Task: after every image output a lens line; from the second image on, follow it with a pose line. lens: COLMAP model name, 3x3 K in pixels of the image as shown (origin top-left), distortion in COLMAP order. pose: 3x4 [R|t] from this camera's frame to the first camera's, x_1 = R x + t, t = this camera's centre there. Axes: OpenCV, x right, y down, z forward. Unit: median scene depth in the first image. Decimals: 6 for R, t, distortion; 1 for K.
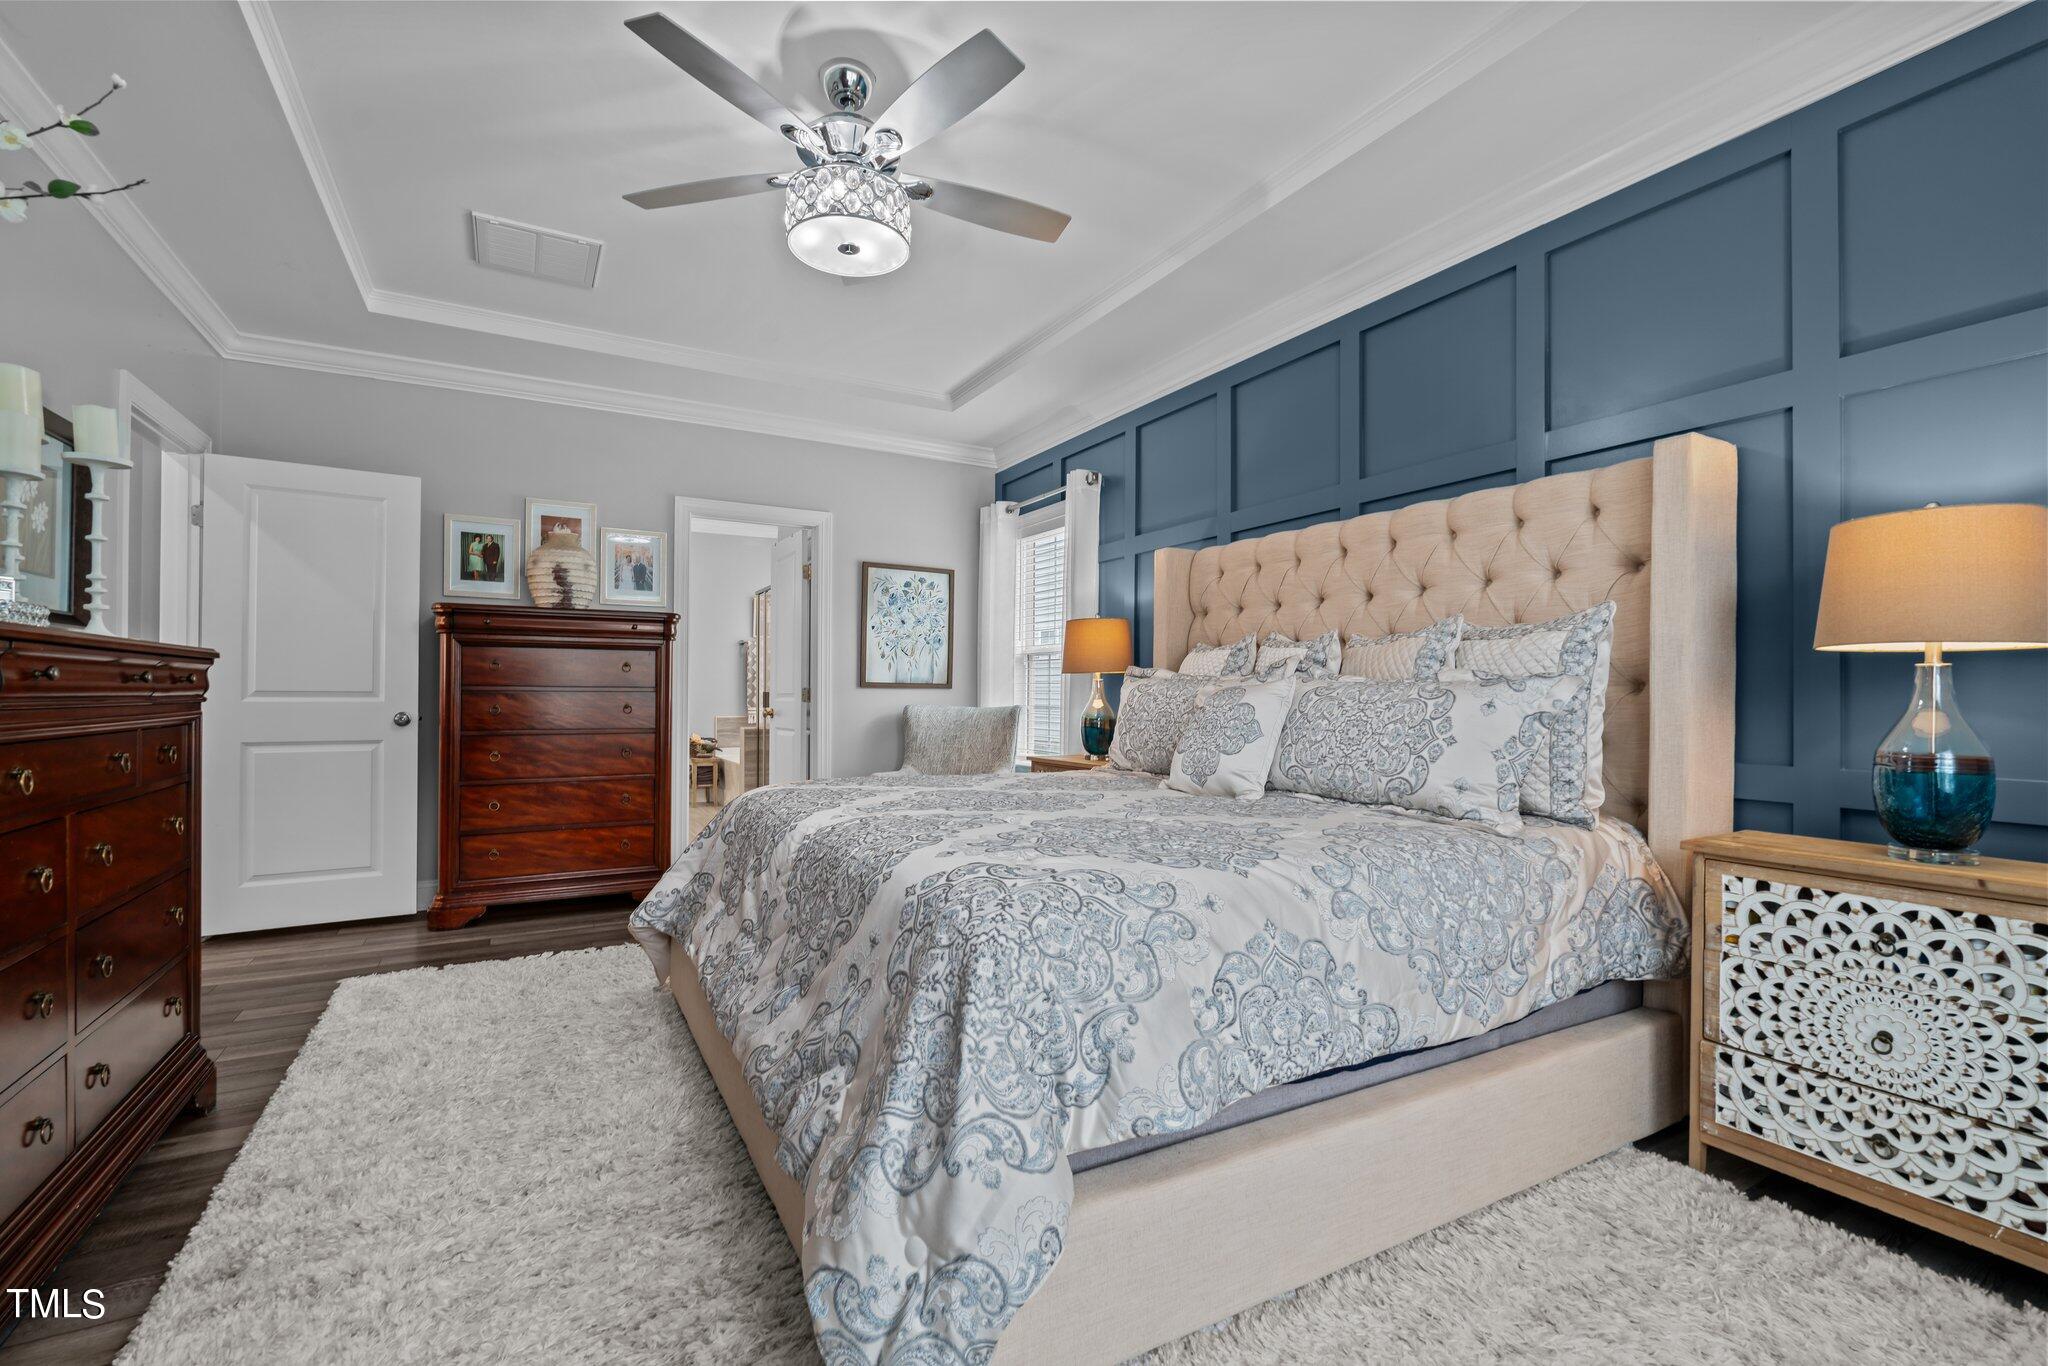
lens RADIAL K [[912.2, 0, 1020.2], [0, 912.2, 683.5], [0, 0, 1]] dist [-0.008782, 0.000985]
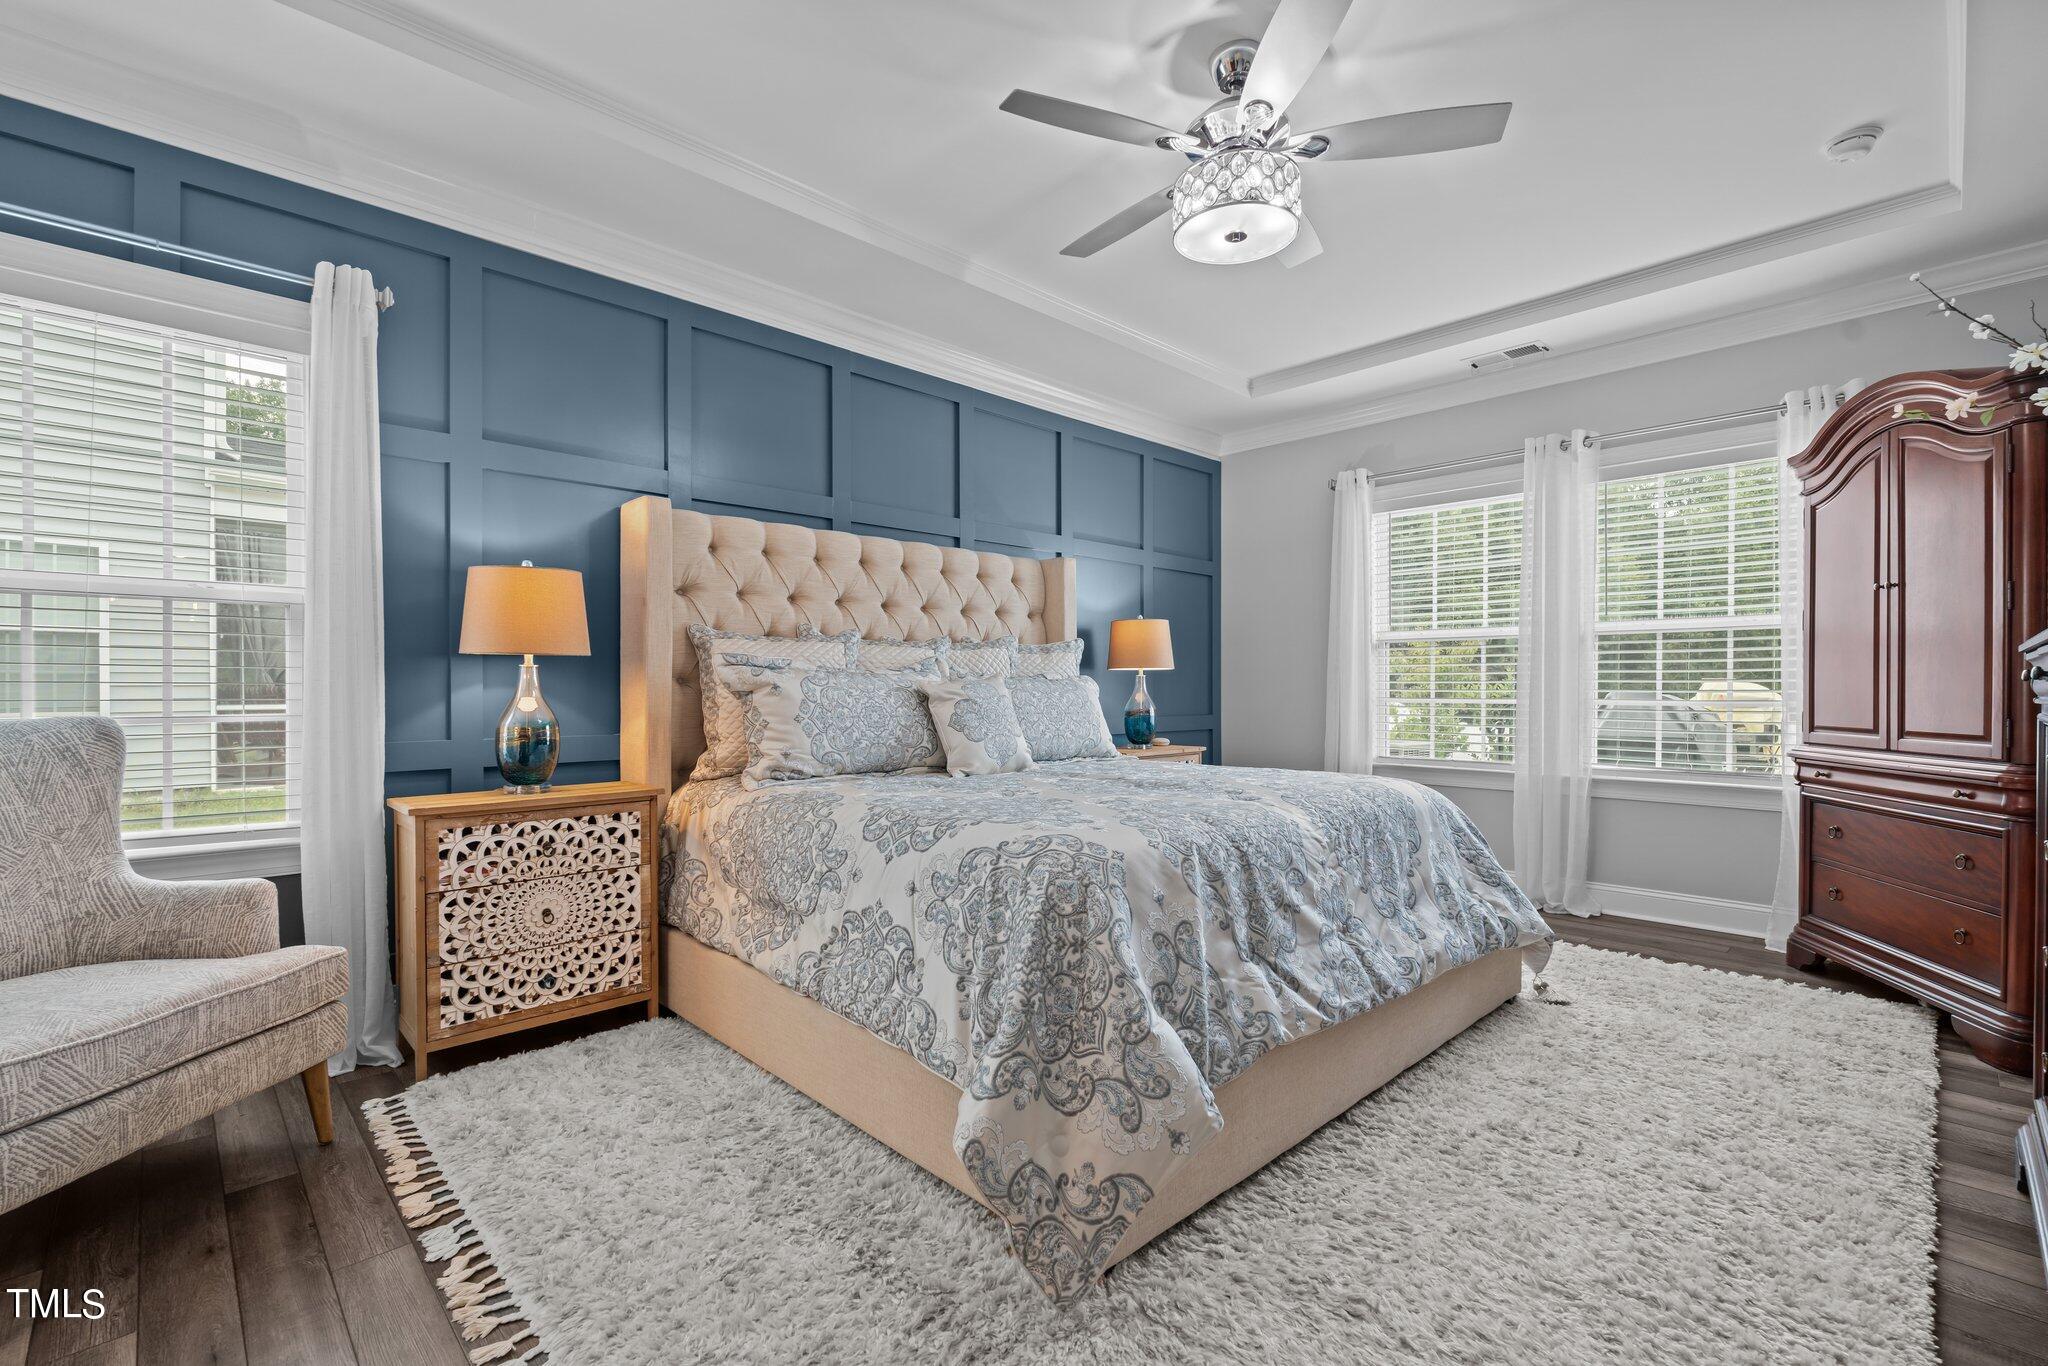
lens RADIAL K [[912.2, 0, 1020.2], [0, 912.2, 683.5], [0, 0, 1]] dist [-0.008782, 0.000985]
pose [[-0.271178, -0.008398, 0.962493, -0.714063], [-0.013576, 0.999896, 0.004900, -0.009004], [-0.962434, -0.011738, -0.271264, 0.636715]]
